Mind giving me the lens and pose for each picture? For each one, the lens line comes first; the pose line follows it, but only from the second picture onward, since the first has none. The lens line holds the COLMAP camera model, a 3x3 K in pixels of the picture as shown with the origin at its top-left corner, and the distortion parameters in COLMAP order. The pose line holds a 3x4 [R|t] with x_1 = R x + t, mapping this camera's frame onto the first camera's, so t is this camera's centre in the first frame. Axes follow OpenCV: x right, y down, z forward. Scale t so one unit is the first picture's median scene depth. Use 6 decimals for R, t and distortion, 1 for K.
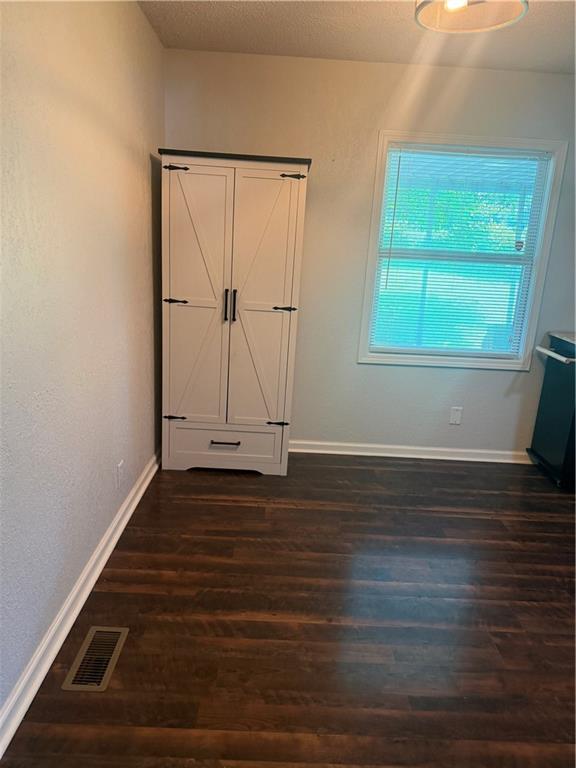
lens RADIAL K [[535.4, 0, 284.4], [0, 535.4, 387.4], [0, 0, 1]] dist [0.094175, -0.150135]
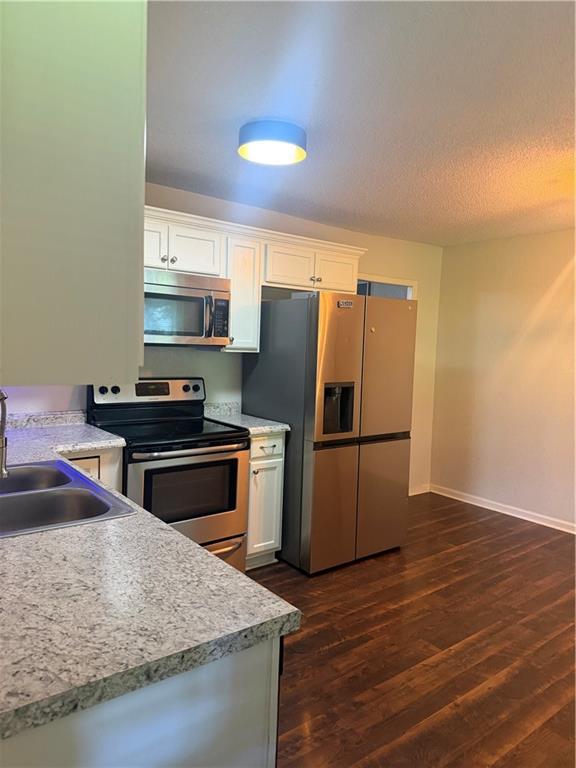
lens RADIAL K [[537.8, 0, 283.2], [0, 537.8, 366.0], [0, 0, 1]] dist [0.002350, -0.016891]
pose [[-0.796327, -0.058999, -0.601982, 1.212911], [-0.236632, 0.946299, 0.220282, -0.225485], [0.556658, 0.317865, -0.767524, 1.028864]]
